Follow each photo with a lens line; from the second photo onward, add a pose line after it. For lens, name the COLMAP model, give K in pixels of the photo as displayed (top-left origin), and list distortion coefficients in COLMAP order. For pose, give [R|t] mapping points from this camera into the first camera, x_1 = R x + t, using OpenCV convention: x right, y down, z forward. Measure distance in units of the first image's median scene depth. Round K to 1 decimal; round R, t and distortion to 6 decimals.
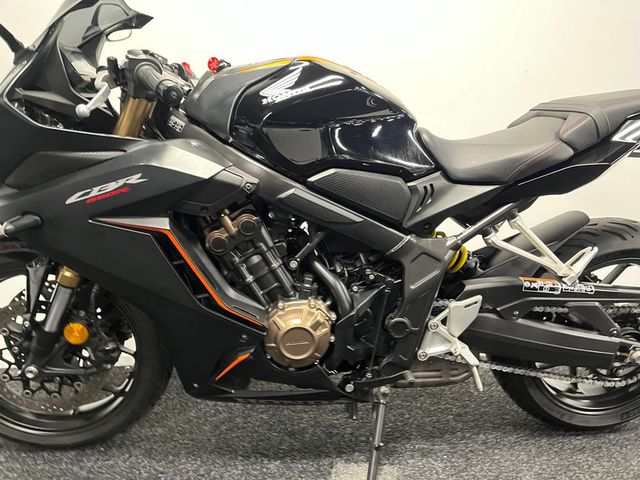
lens RADIAL K [[484.8, 0, 320.0], [0, 484.8, 240.0], [0, 0, 1]] dist [0.094721, -0.112222]
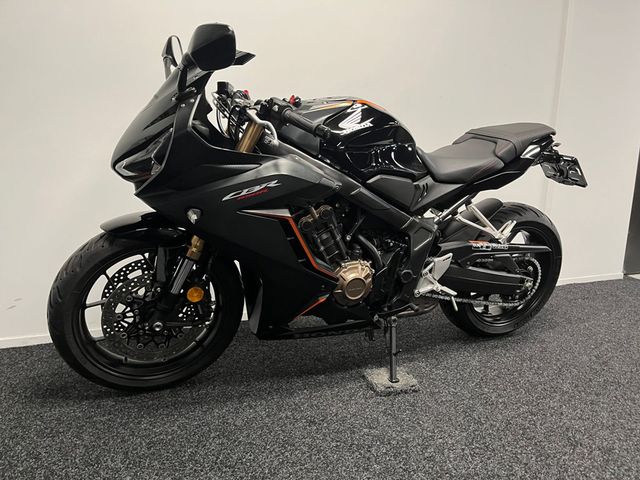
lens RADIAL K [[484.8, 0, 320.0], [0, 484.8, 240.0], [0, 0, 1]] dist [0.094721, -0.112222]
pose [[0.950523, -0.039013, 0.308196, -0.580675], [0.025838, 0.998574, 0.046714, -0.014577], [-0.309579, -0.036439, 0.950175, -0.384112]]
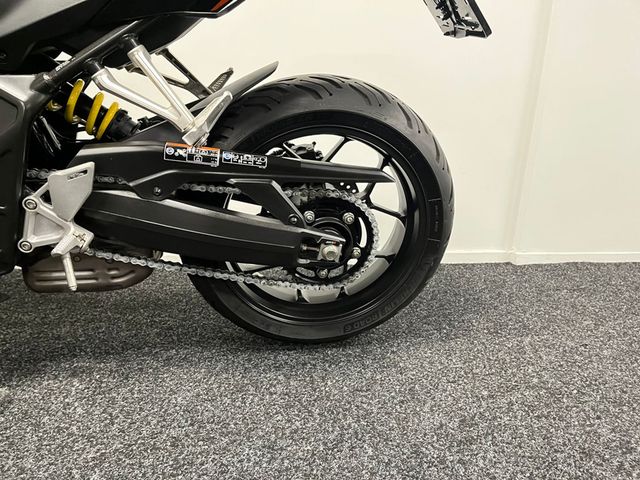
lens RADIAL K [[484.8, 0, 320.0], [0, 484.8, 240.0], [0, 0, 1]] dist [0.094721, -0.112222]
pose [[0.997806, 0.017411, 0.063868, 0.629886], [-0.025828, 0.990723, 0.133419, 0.124568], [-0.060952, -0.134776, 0.989000, 0.260784]]
